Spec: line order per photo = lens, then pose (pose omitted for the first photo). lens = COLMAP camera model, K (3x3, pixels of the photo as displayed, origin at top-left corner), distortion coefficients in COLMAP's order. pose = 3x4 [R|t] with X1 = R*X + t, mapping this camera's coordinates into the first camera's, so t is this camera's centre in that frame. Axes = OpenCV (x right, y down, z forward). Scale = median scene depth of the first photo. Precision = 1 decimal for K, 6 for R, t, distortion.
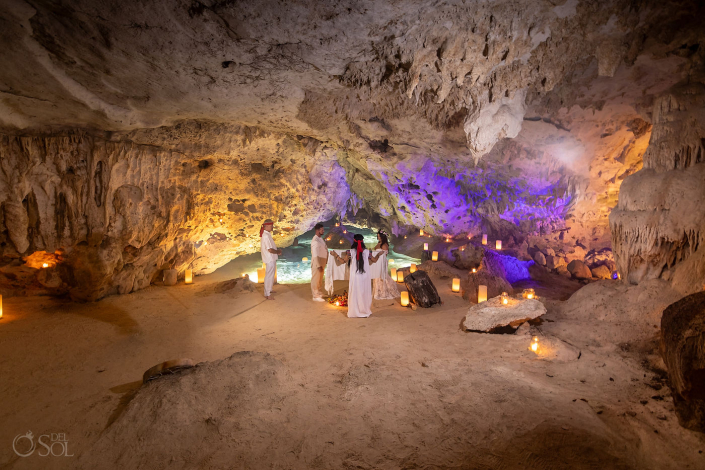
lens RADIAL K [[280.6, 0, 351.5], [0, 280.6, 231.6], [0, 0, 1]] dist [0.003086, 0.000283]
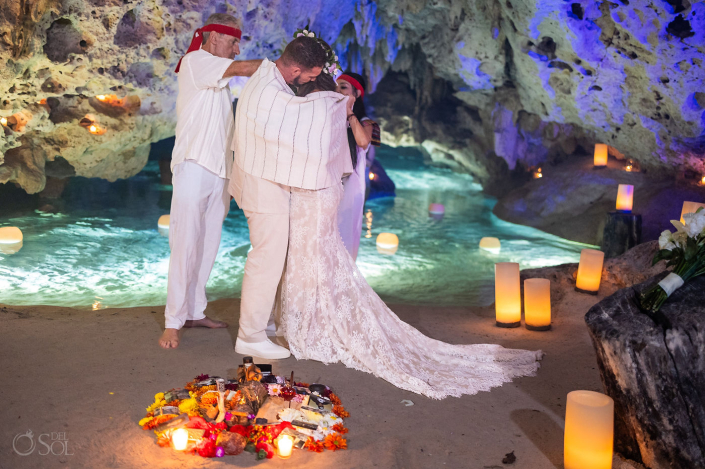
lens RADIAL K [[712.8, 0, 350.2], [0, 712.8, 238.5], [0, 0, 1]] dist [0.008019, 0.000000]
pose [[0.998007, 0.051998, -0.035760, 0.035013], [-0.049139, 0.995847, 0.076648, 0.058226], [0.039597, -0.074738, 0.996417, 0.341988]]
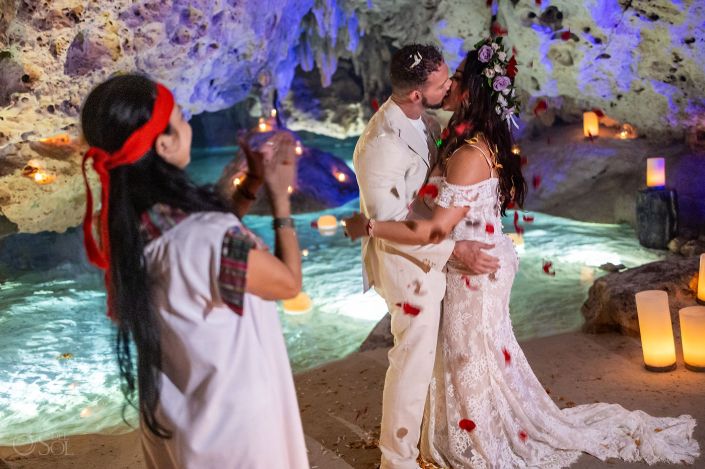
lens RADIAL K [[712.8, 0, 351.8], [0, 712.8, 239.7], [0, 0, 1]] dist [0.008019, 0.000000]
pose [[0.990574, -0.097487, 0.096227, -0.065550], [0.086599, 0.989986, 0.111485, 0.021867], [-0.106132, -0.102101, 0.989096, 0.443925]]
